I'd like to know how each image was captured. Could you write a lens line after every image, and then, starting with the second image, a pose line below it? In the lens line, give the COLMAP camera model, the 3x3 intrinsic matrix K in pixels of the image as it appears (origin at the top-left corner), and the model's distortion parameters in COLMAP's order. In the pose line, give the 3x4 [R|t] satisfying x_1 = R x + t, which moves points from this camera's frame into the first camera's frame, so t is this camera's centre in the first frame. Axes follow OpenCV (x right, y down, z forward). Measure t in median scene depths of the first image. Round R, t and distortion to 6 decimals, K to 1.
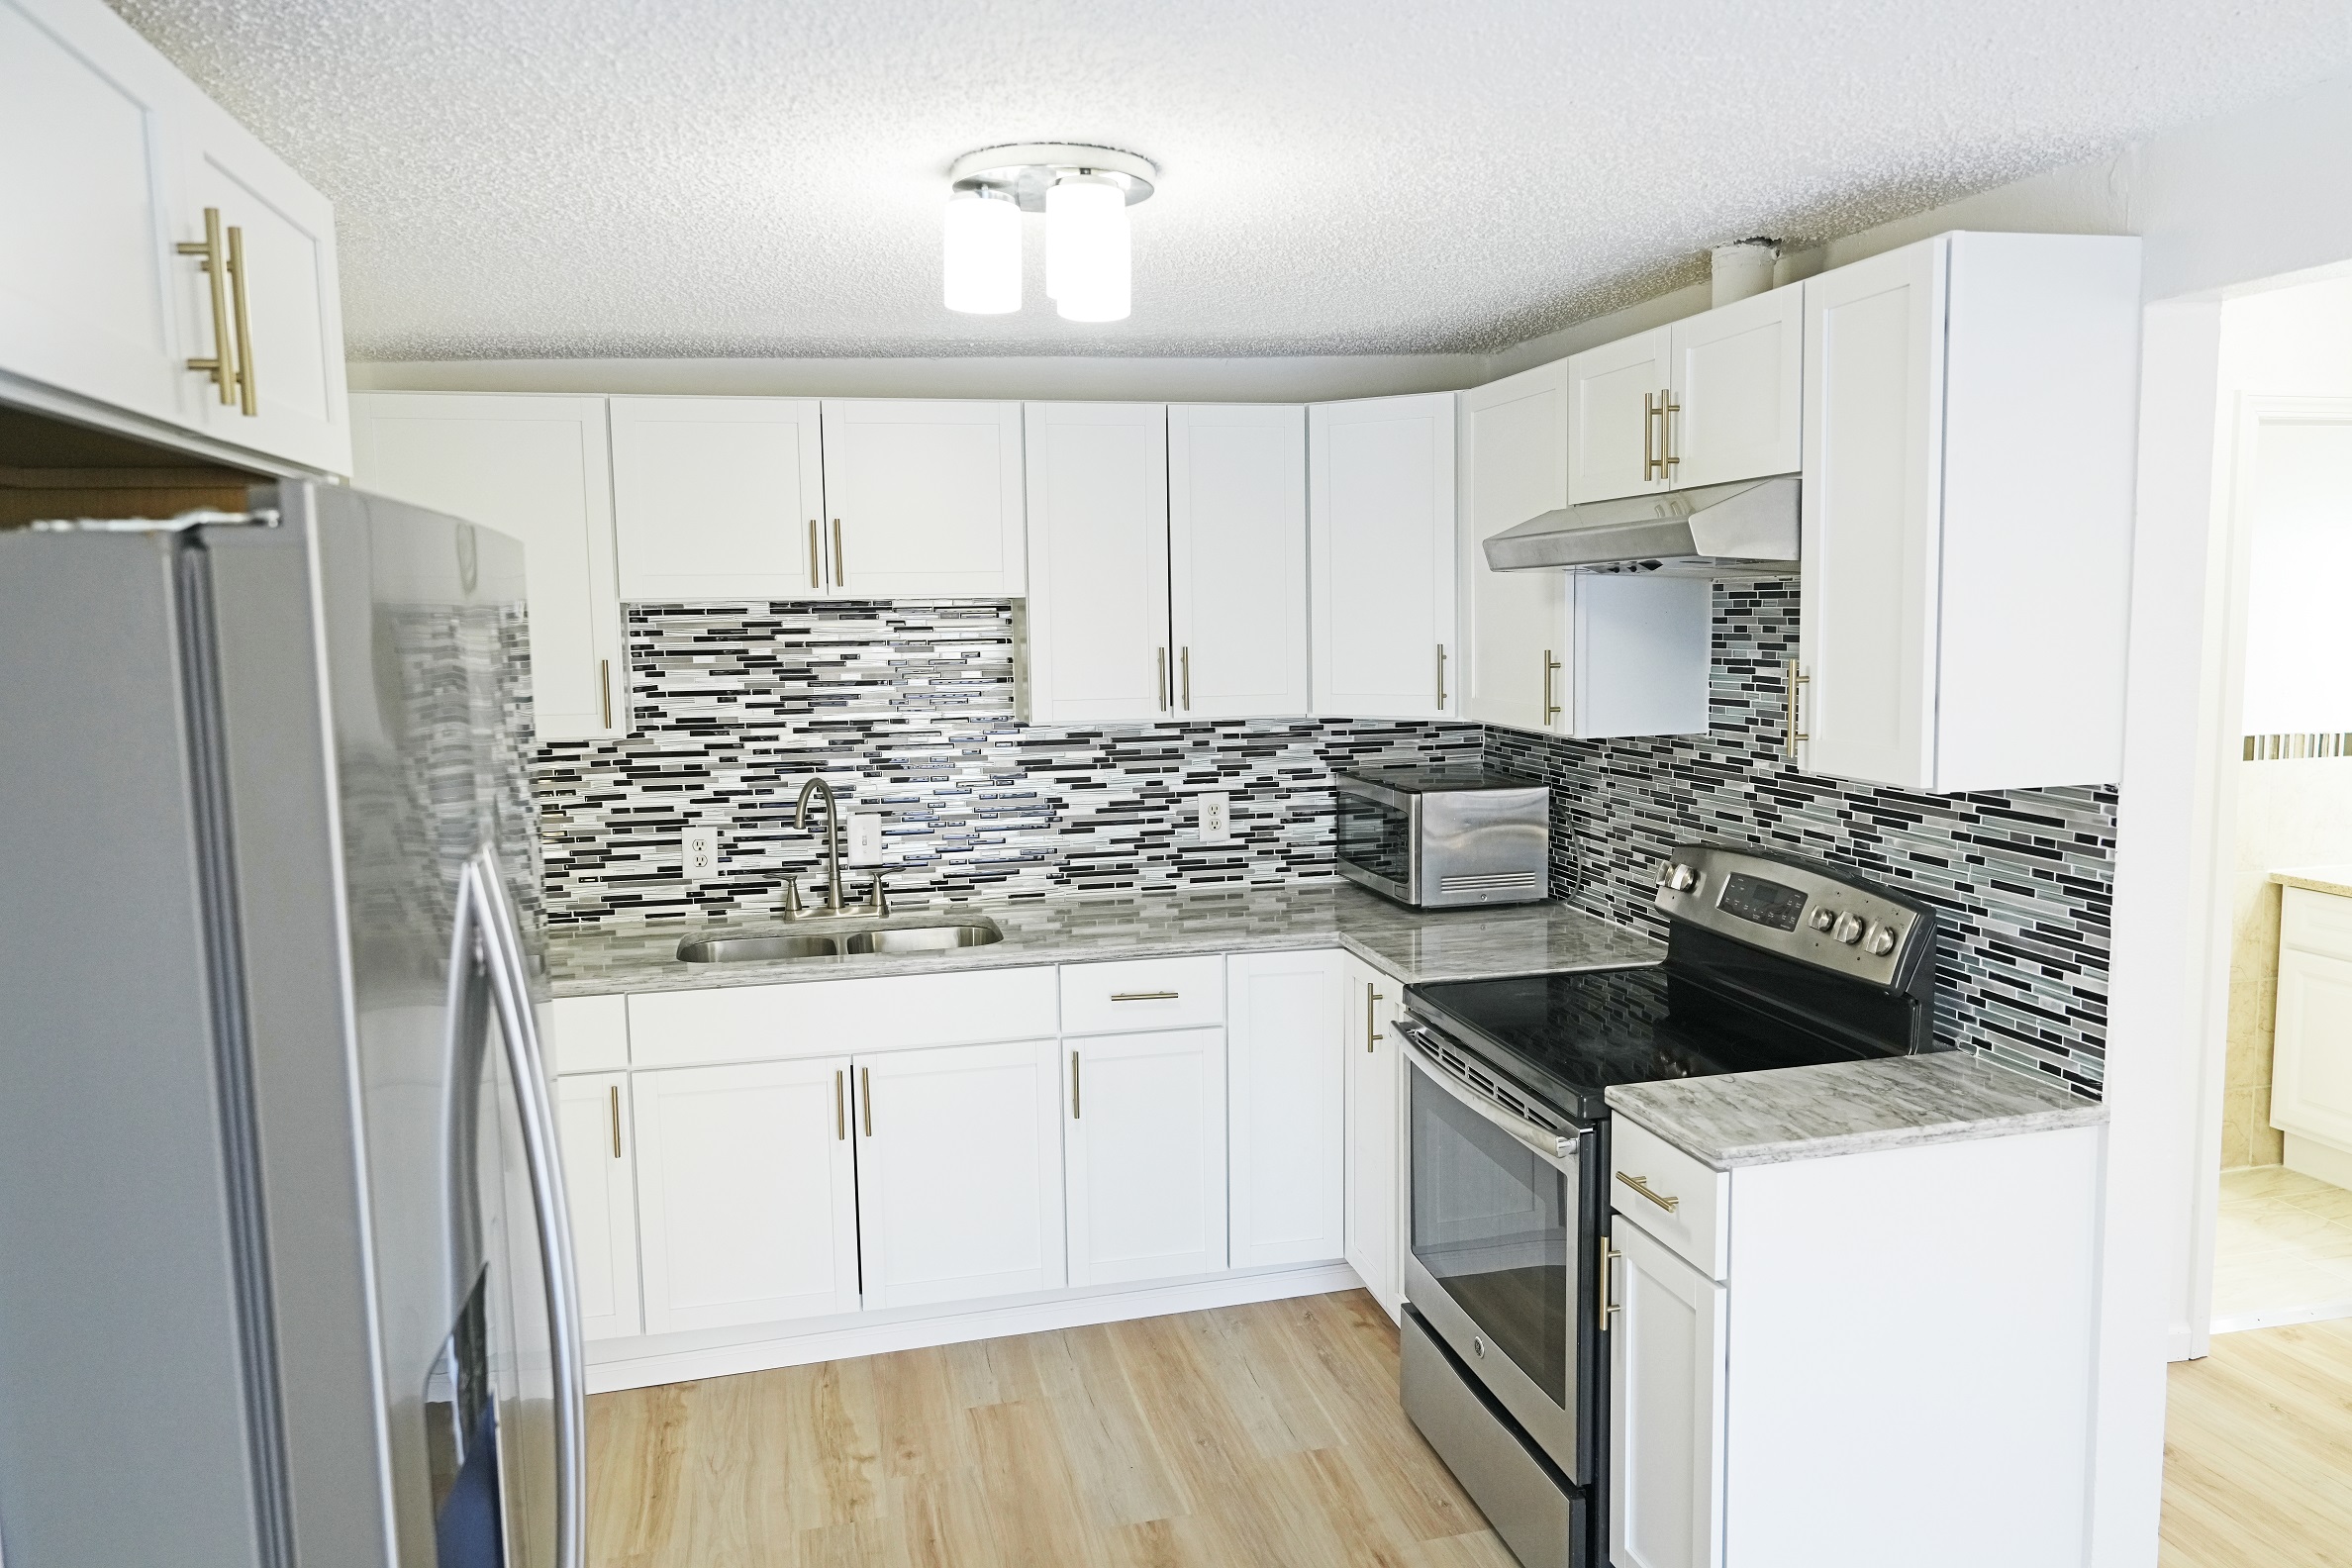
lens RADIAL K [[1642.0, 0, 1183.1], [0, 1642.0, 789.6], [0, 0, 1]] dist [-0.006467, 0.005932]
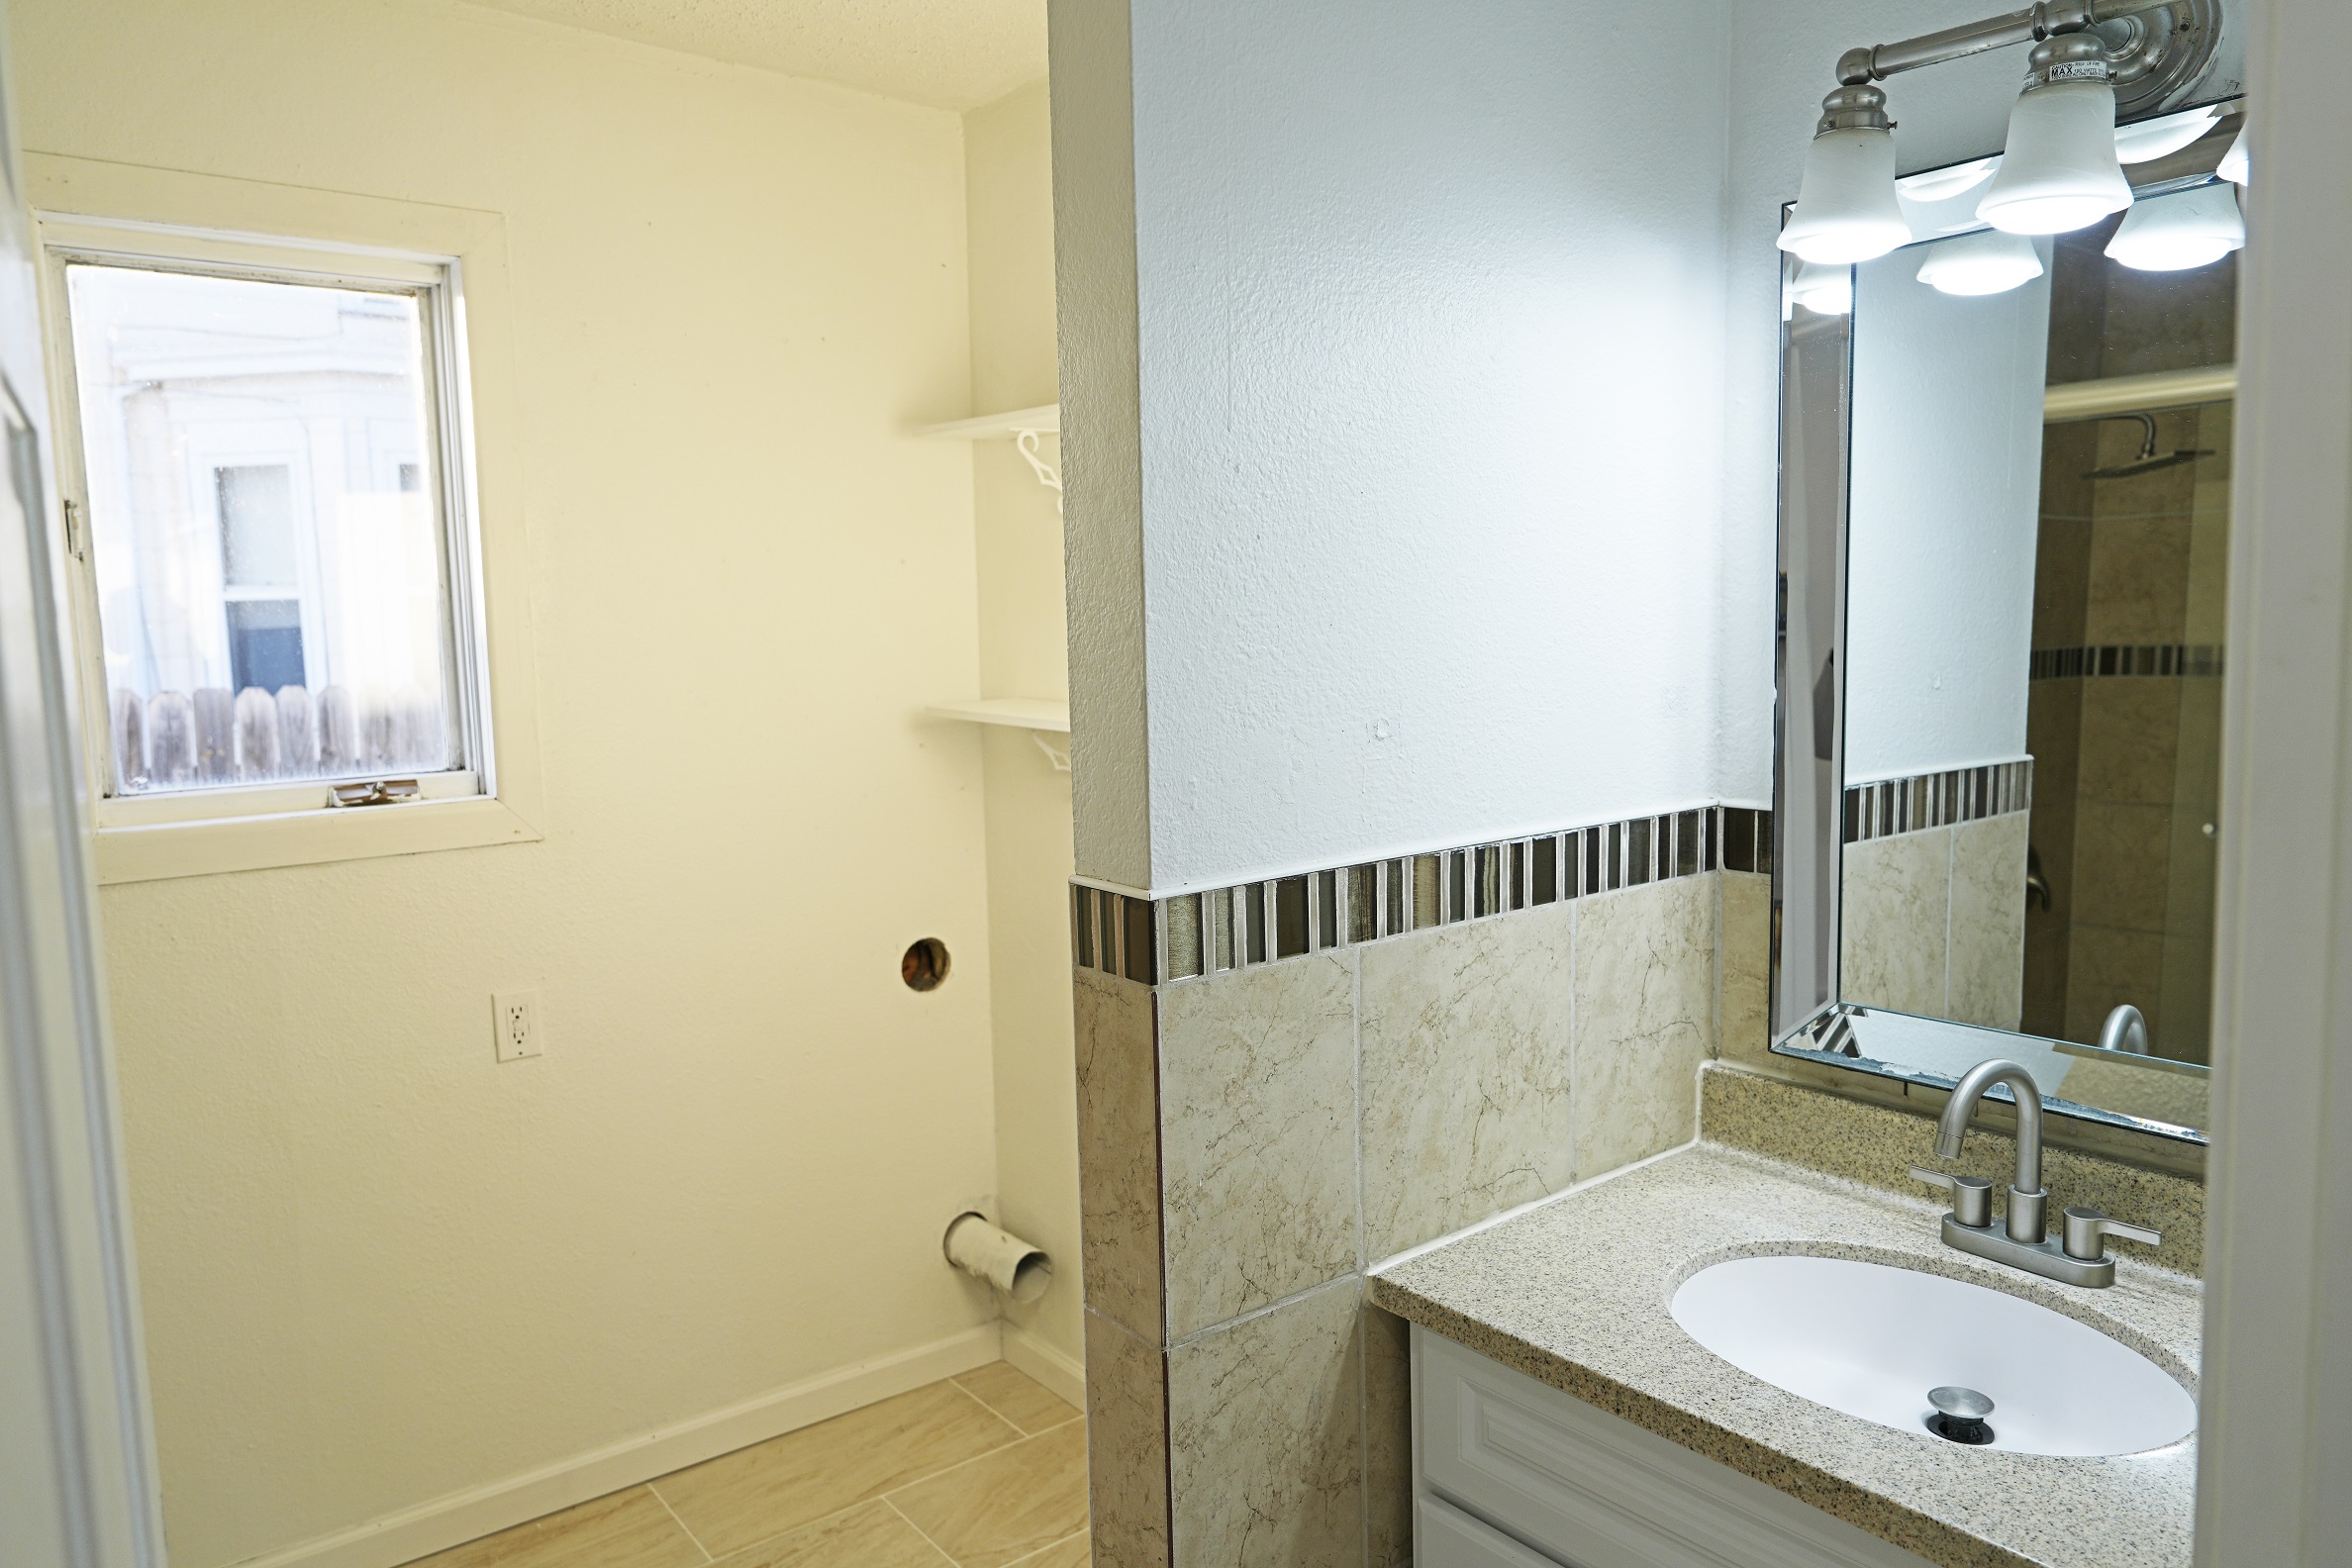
lens RADIAL K [[1572.3, 0, 1173.2], [0, 1572.3, 792.6], [0, 0, 1]] dist [-0.004543, -0.000111]
pose [[0.906446, -0.047278, 0.419668, 0.643991], [0.053532, 0.998561, -0.003132, -0.062337], [-0.418916, 0.025305, 0.907672, 0.939796]]
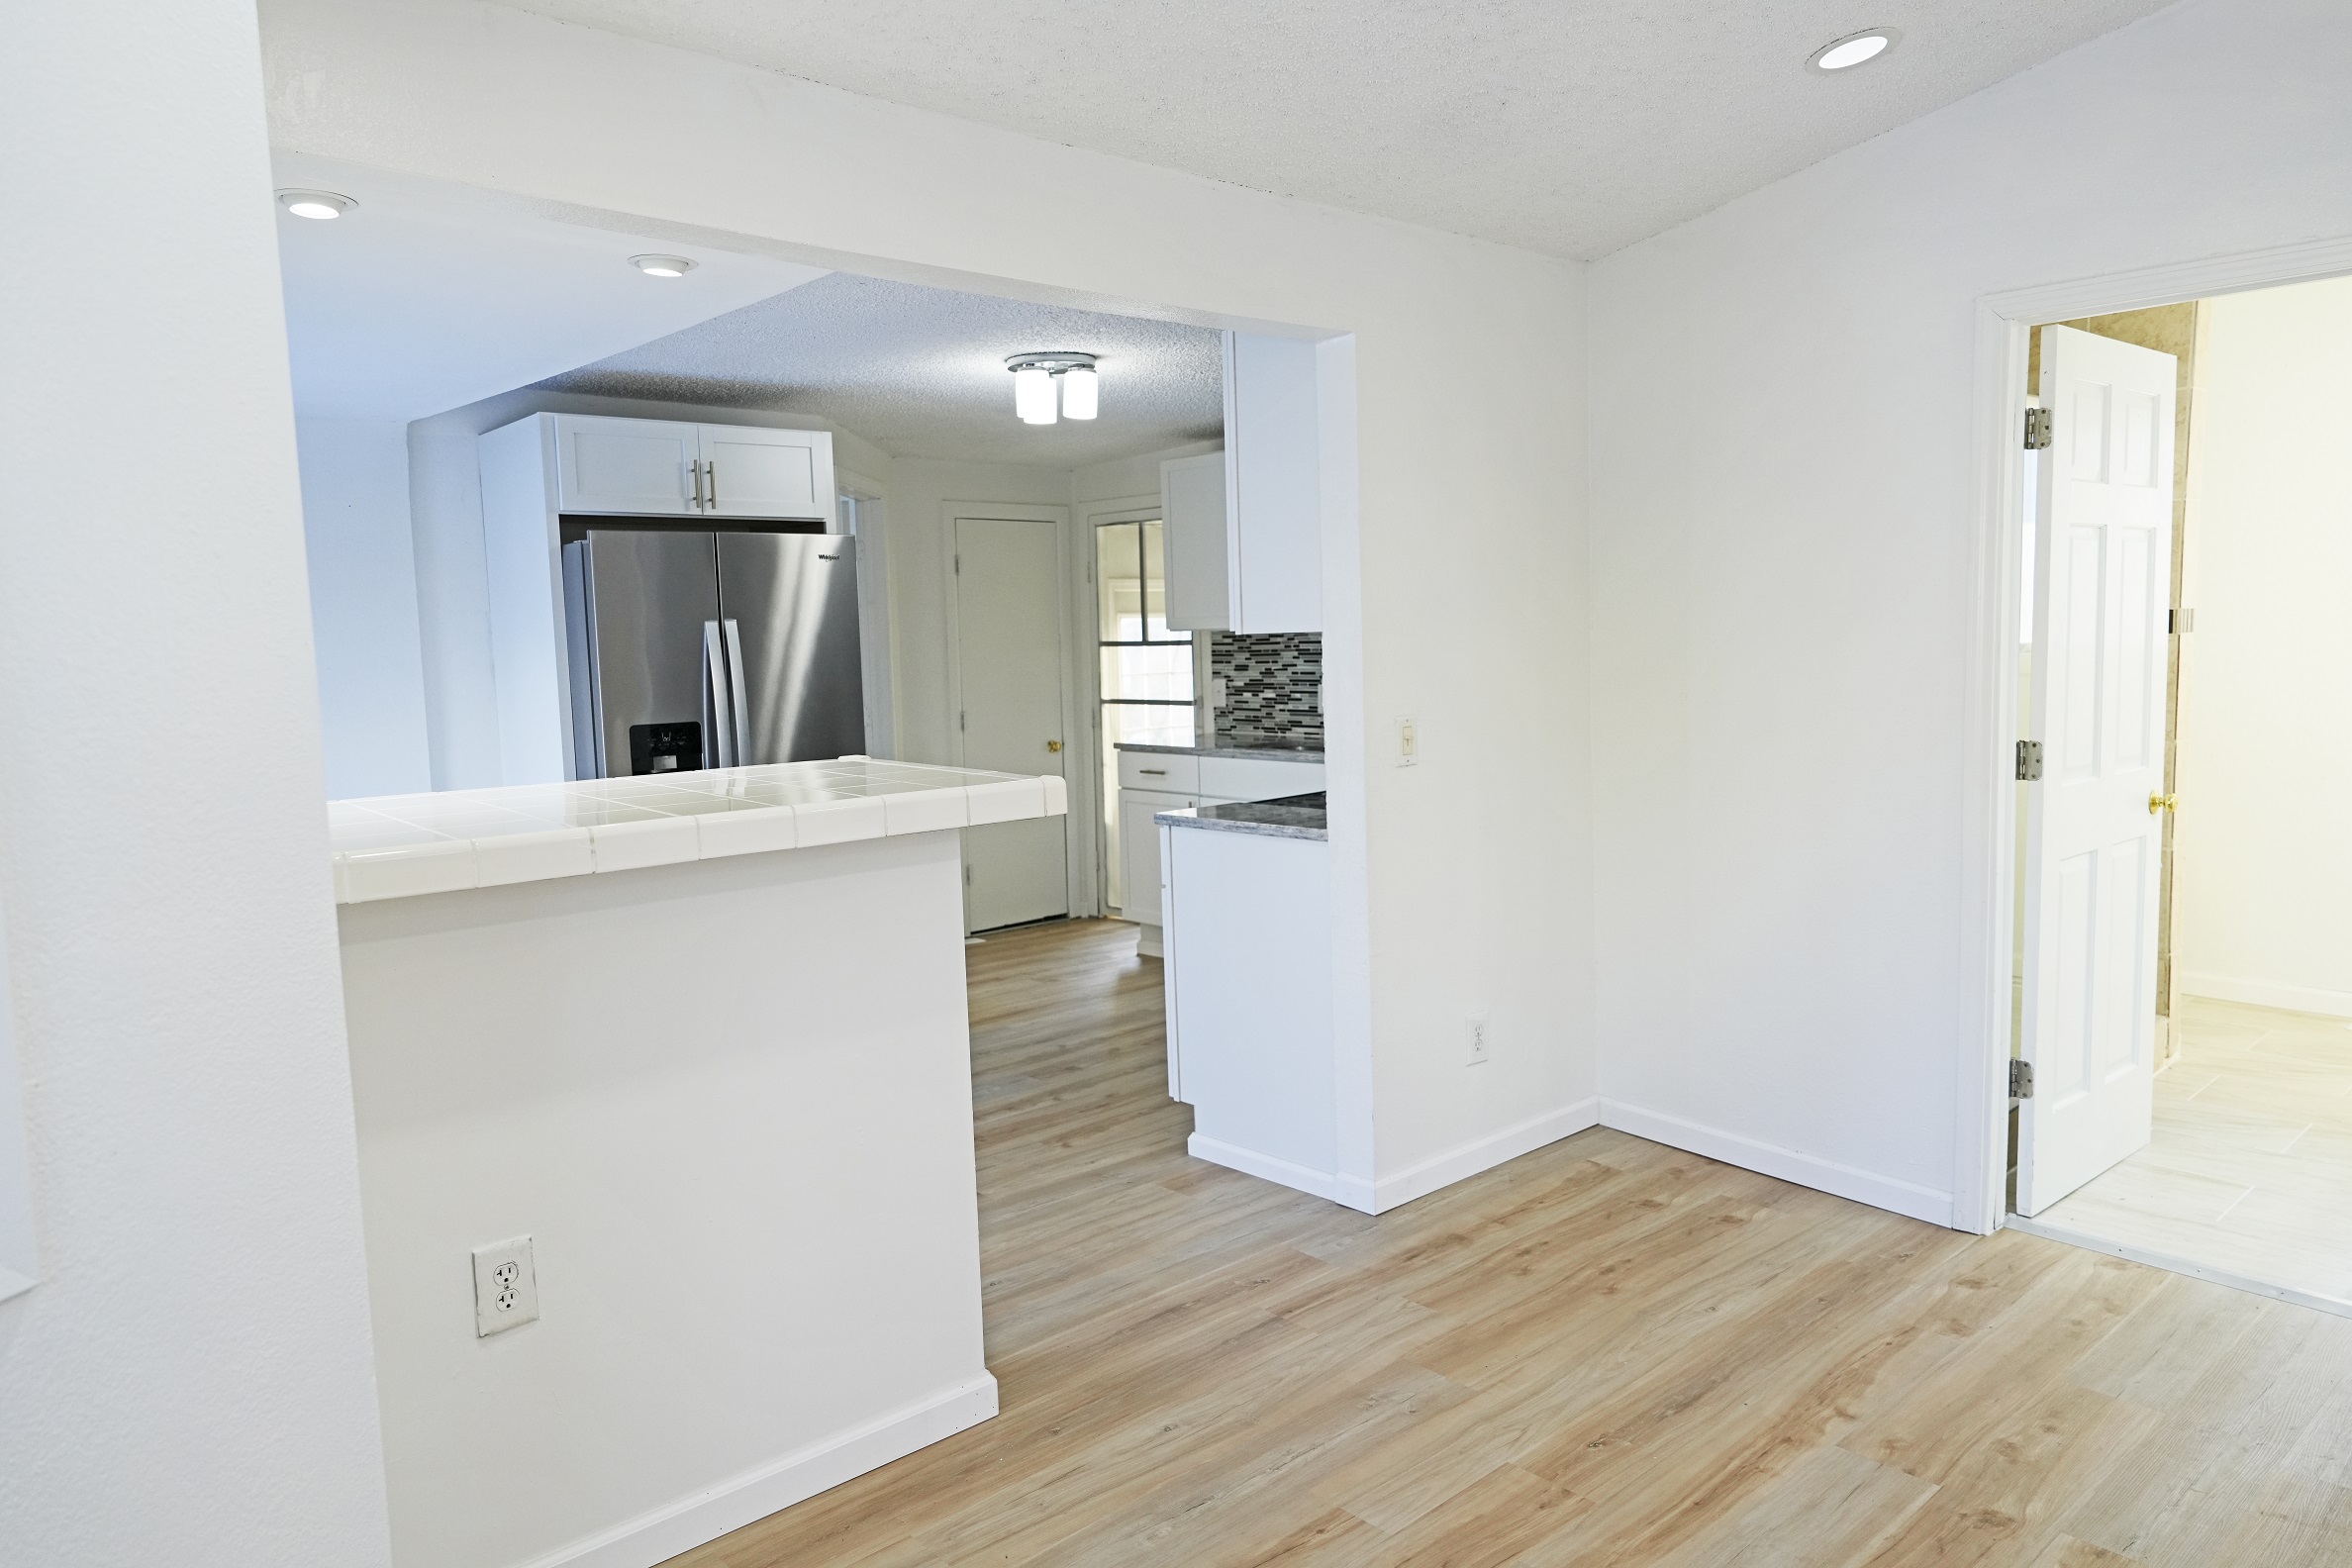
lens RADIAL K [[1572.3, 0, 1185.9], [0, 1572.3, 787.2], [0, 0, 1]] dist [-0.004543, -0.000111]
pose [[0.474372, 0.091875, -0.875517, 1.228412], [-0.074790, 0.995149, 0.063907, 0.039707], [0.877142, 0.035164, 0.478942, 0.078317]]
